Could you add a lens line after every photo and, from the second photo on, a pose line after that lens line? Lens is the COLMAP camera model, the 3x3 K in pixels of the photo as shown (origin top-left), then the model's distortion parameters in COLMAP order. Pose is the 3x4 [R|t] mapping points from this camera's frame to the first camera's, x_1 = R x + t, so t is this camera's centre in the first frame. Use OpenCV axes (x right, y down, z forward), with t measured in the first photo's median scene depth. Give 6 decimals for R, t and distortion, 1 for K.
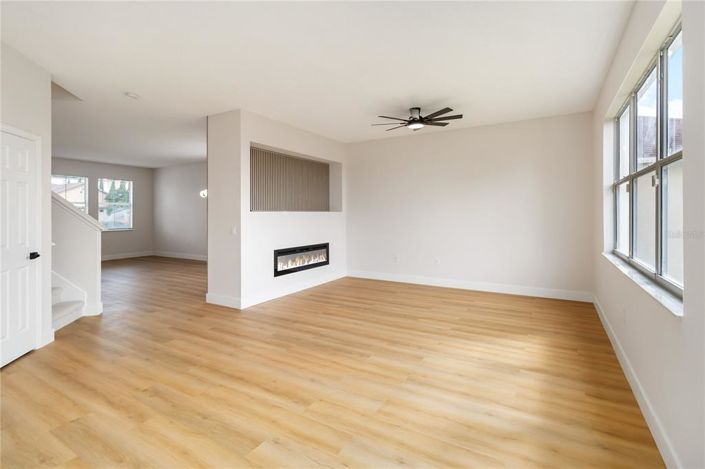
lens RADIAL K [[338.9, 0, 353.4], [0, 338.9, 218.7], [0, 0, 1]] dist [-0.002884, -0.000321]
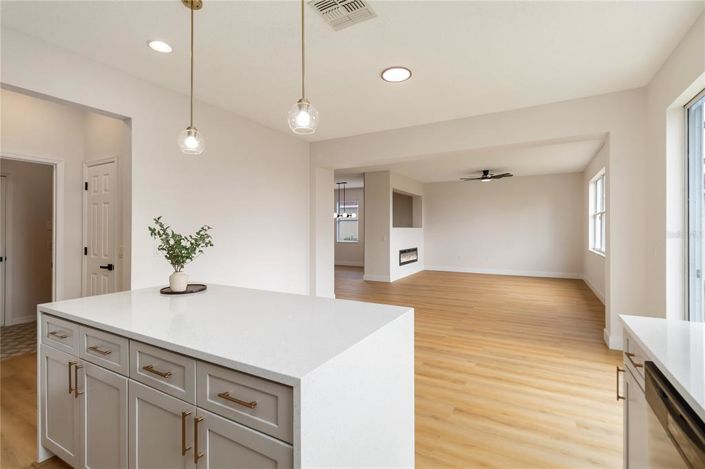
lens RADIAL K [[334.7, 0, 353.3], [0, 334.7, 230.3], [0, 0, 1]] dist [-0.003589, -0.000613]
pose [[0.999695, 0.002628, 0.024558, -0.559346], [-0.002410, 0.999958, -0.008871, 0.007518], [-0.024580, 0.008809, 0.999659, -0.749046]]
